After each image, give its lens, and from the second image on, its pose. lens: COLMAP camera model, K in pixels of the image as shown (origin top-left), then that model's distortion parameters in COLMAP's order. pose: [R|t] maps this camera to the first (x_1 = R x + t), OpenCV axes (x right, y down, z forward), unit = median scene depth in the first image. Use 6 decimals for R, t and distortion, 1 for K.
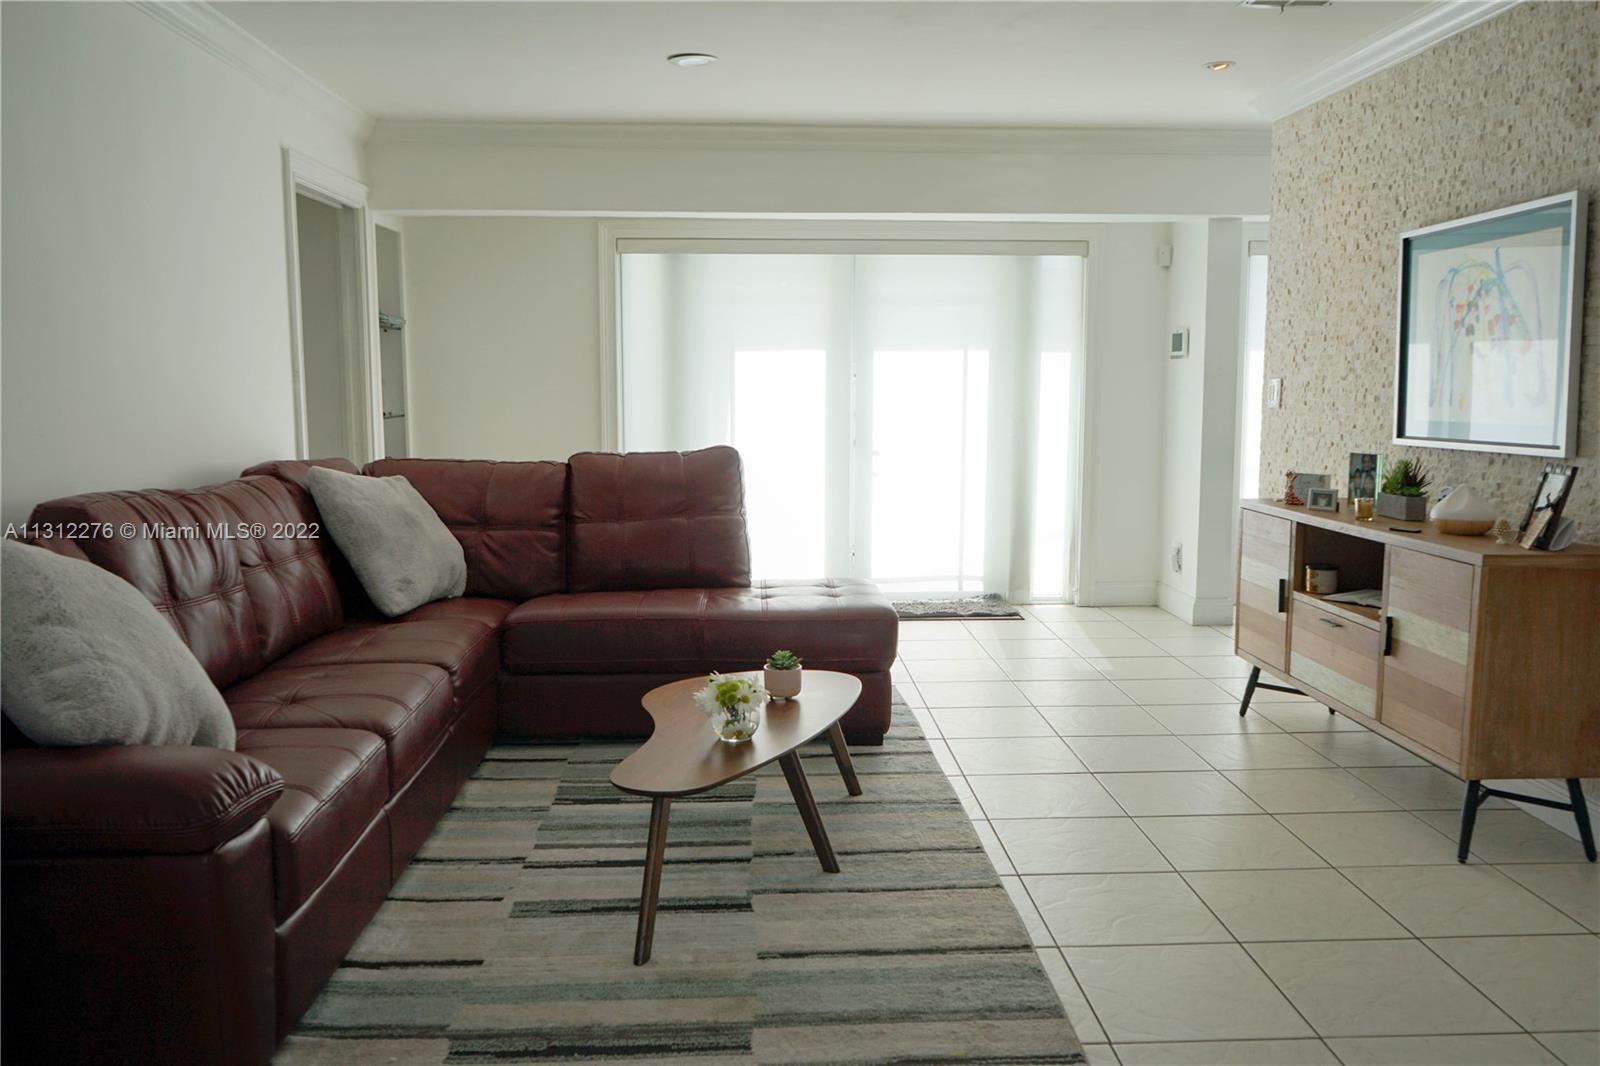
lens RADIAL K [[1266.3, 0, 800.0], [0, 1266.3, 533.0], [0, 0, 1]] dist [-0.013640, 0.005114]
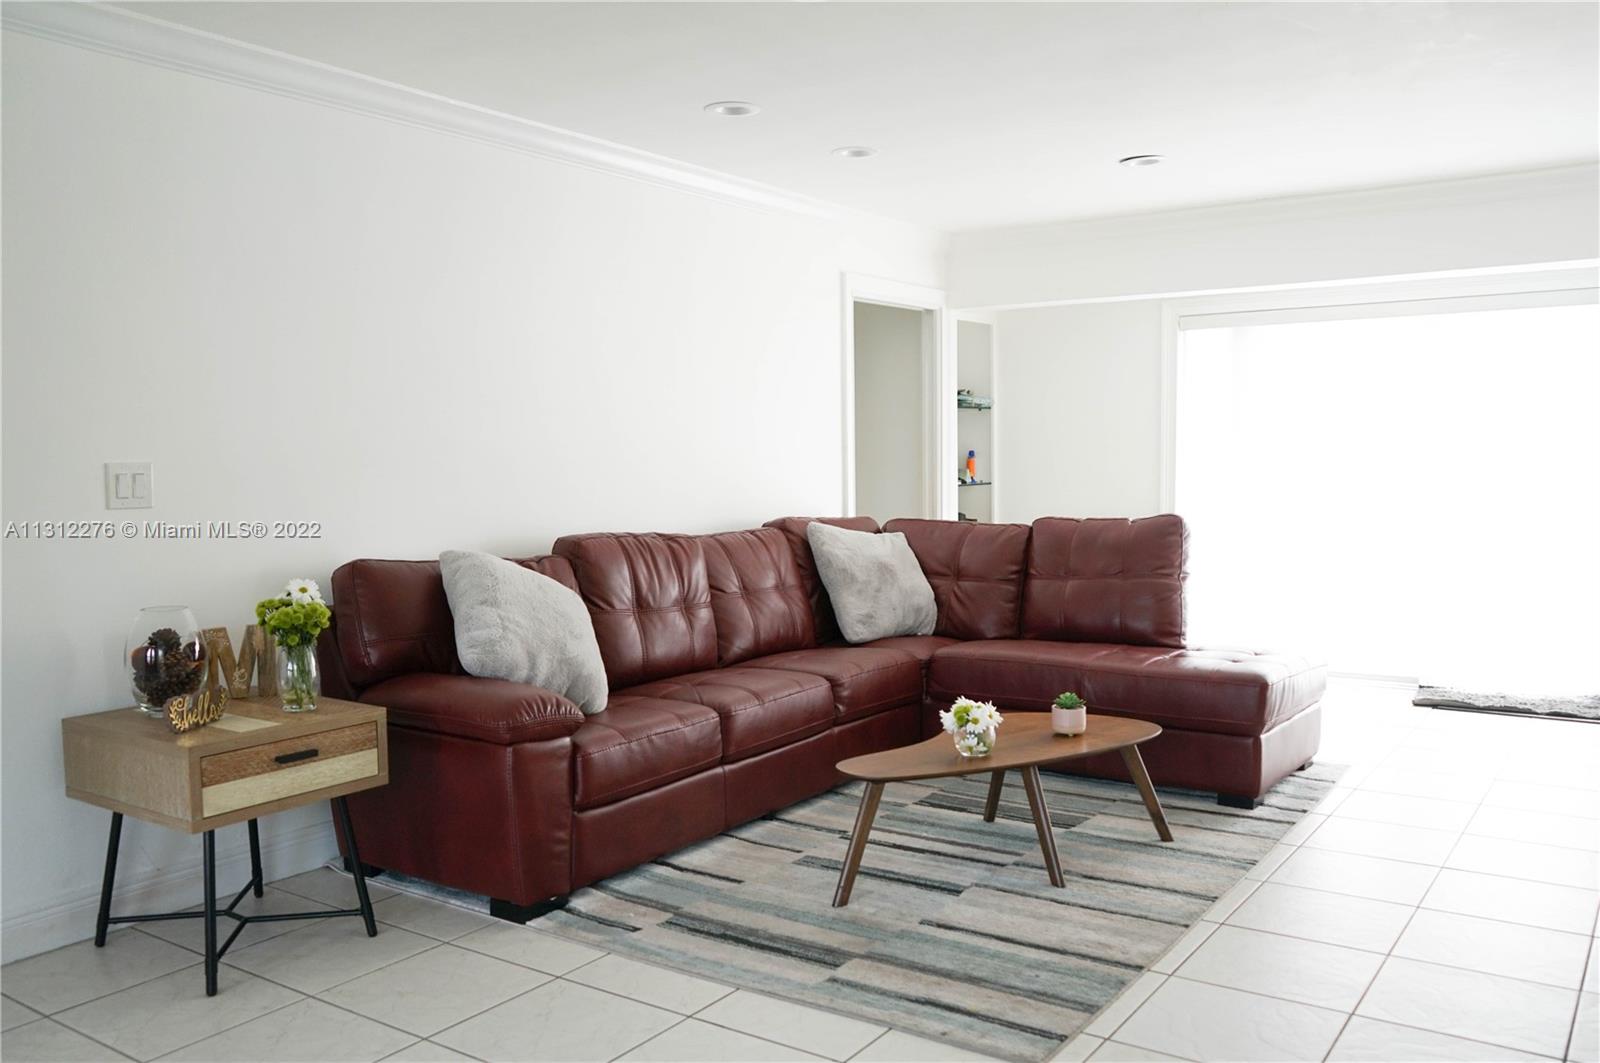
lens RADIAL K [[1303.9, 0, 773.0], [0, 1303.9, 555.6], [0, 0, 1]] dist [-0.011332, -0.002030]
pose [[0.788219, 0.039183, -0.614146, 0.448335], [-0.062795, 0.997883, -0.016927, 0.006991], [0.612182, 0.051908, 0.789011, -0.077636]]
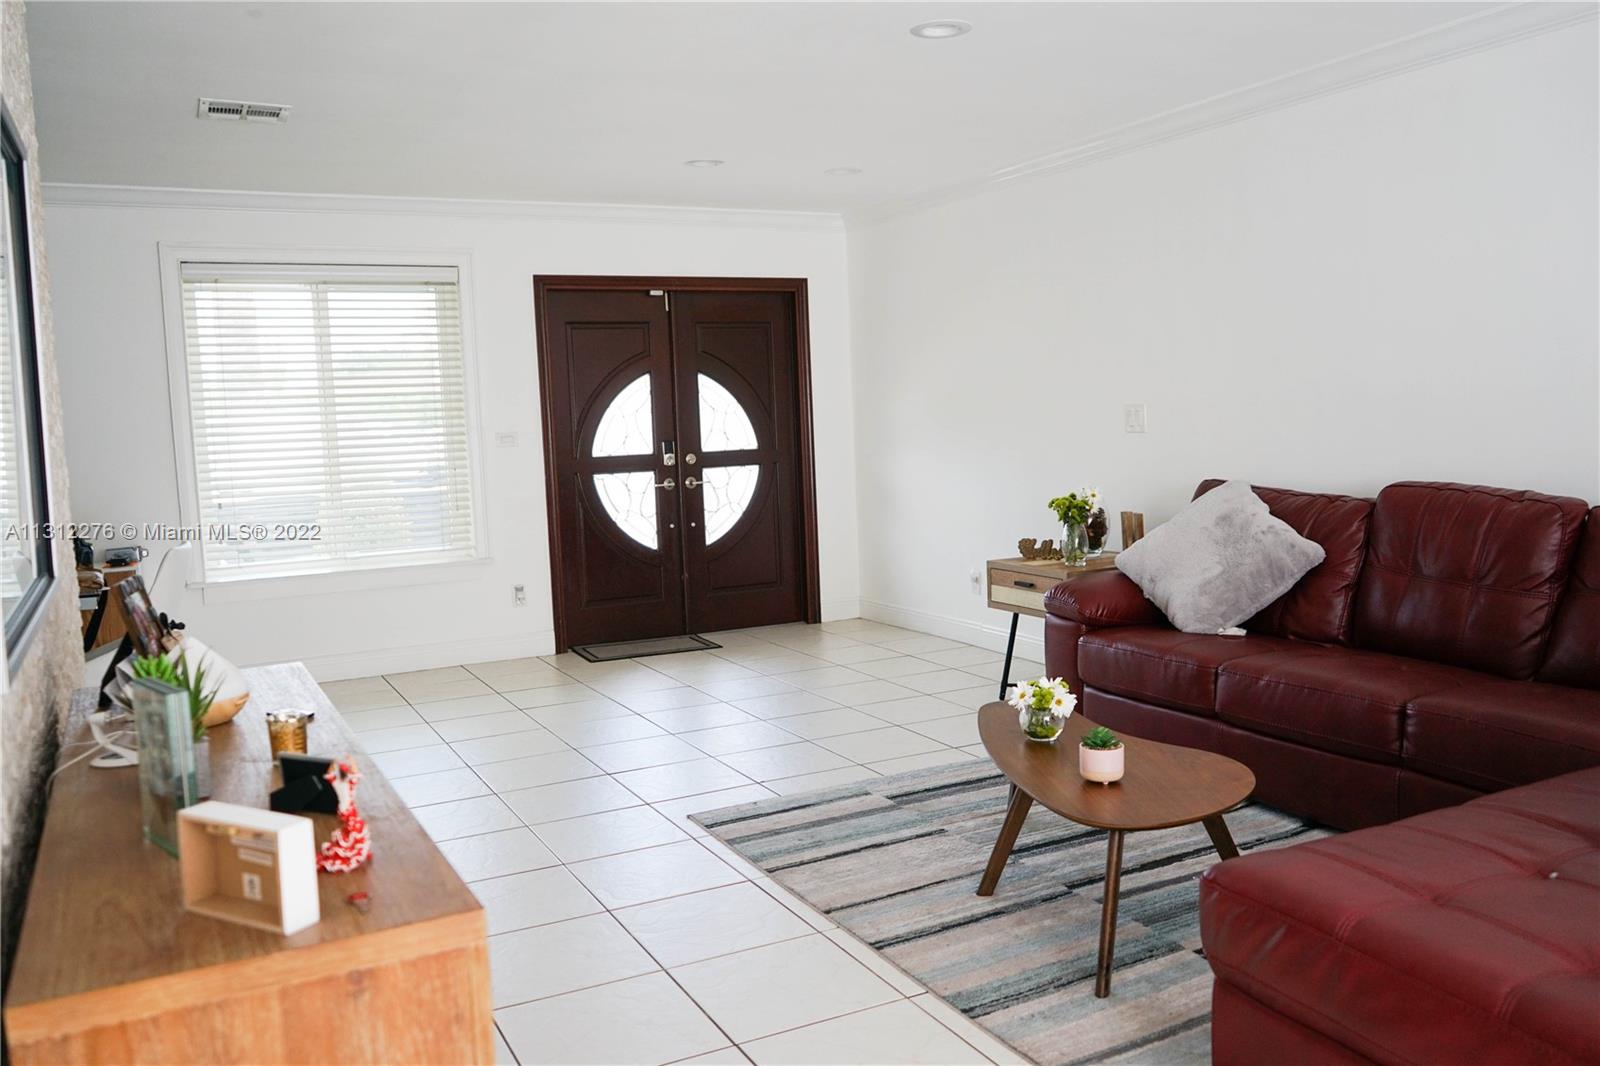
lens RADIAL K [[1266.3, 0, 800.0], [0, 1266.3, 533.0], [0, 0, 1]] dist [-0.013640, 0.005114]
pose [[-0.909626, 0.075374, -0.408532, 0.475052], [-0.011933, 0.978256, 0.207057, -0.196105], [0.415256, 0.193219, -0.888948, 1.526292]]
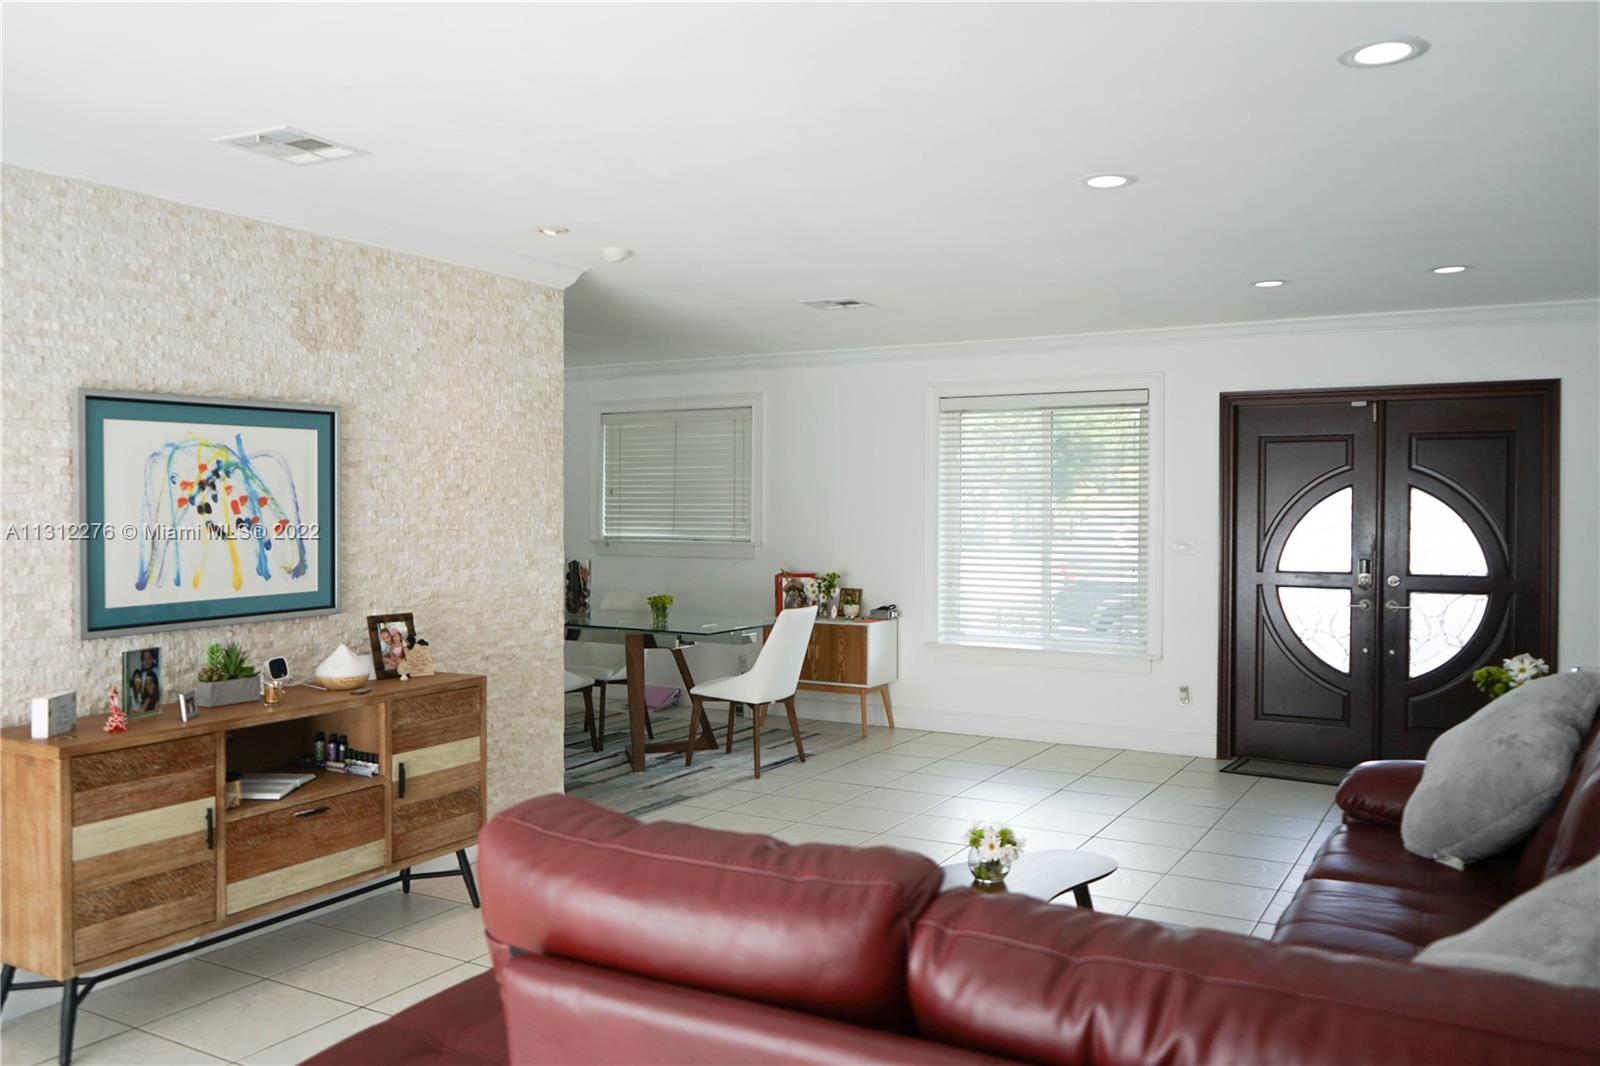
lens RADIAL K [[1266.3, 0, 800.0], [0, 1266.3, 533.0], [0, 0, 1]] dist [-0.013640, 0.005114]
pose [[-0.846525, -0.011548, 0.532224, -0.414370], [0.063206, 0.990513, 0.122023, -0.239849], [-0.528583, 0.136935, -0.837764, 1.632119]]
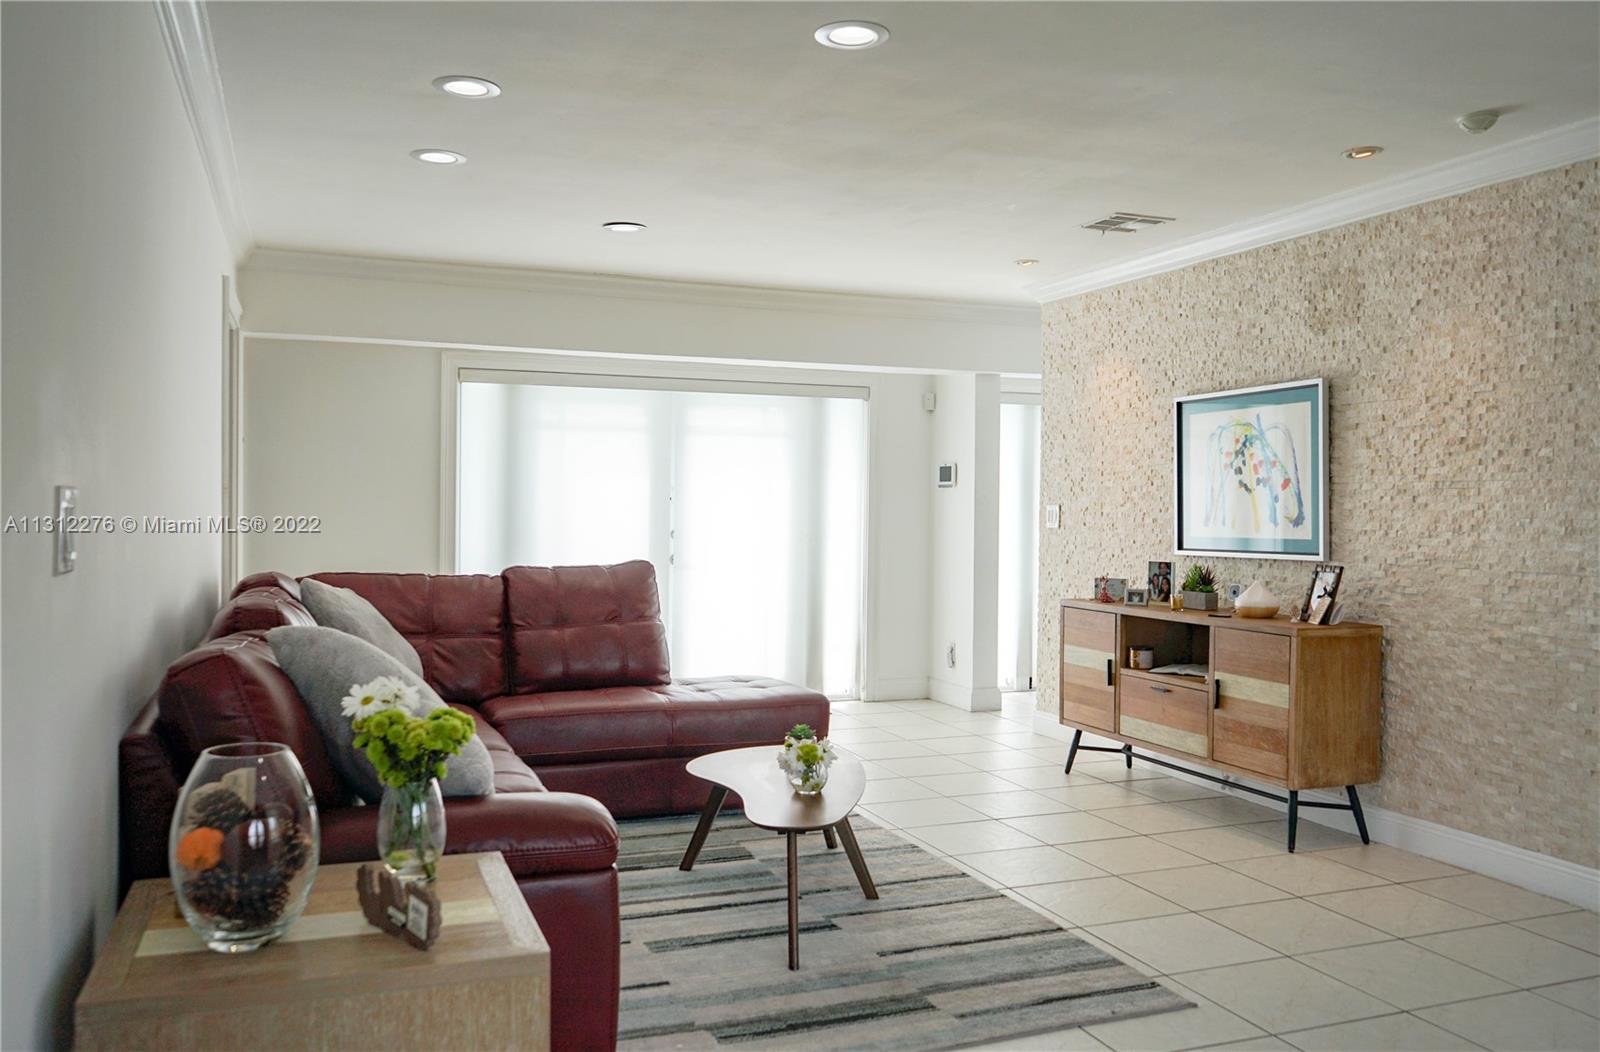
lens RADIAL K [[1286.8, 0, 800.0], [0, 1286.8, 526.0], [0, 0, 1]] dist [-0.026446, -0.000636]
pose [[0.948144, 0.003937, 0.317818, -0.374440], [0.028846, 0.994731, -0.098378, 0.023413], [-0.316531, 0.102444, 0.943034, -0.164848]]
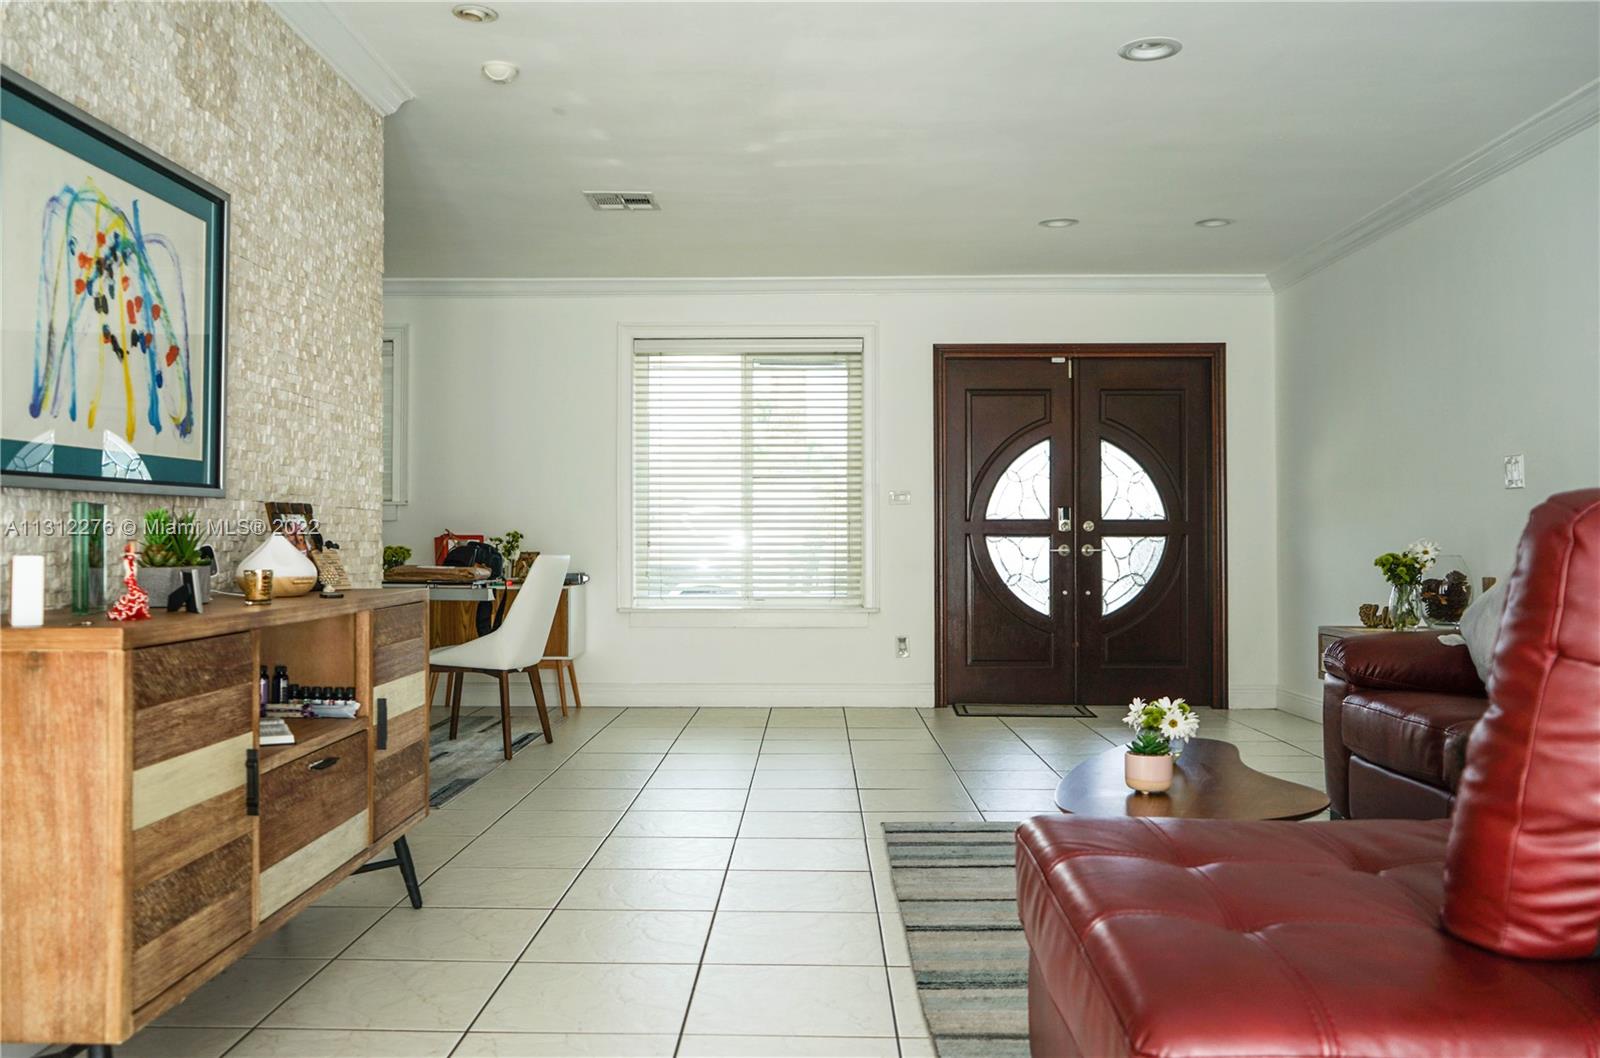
lens RADIAL K [[1294.7, 0, 800.0], [0, 1294.7, 529.0], [0, 0, 1]] dist [-0.004789, -0.002436]
pose [[-0.998318, 0.003128, 0.057890, 0.147201], [0.009553, 0.993769, 0.111048, -0.120172], [-0.057182, 0.111414, -0.992128, 1.675855]]
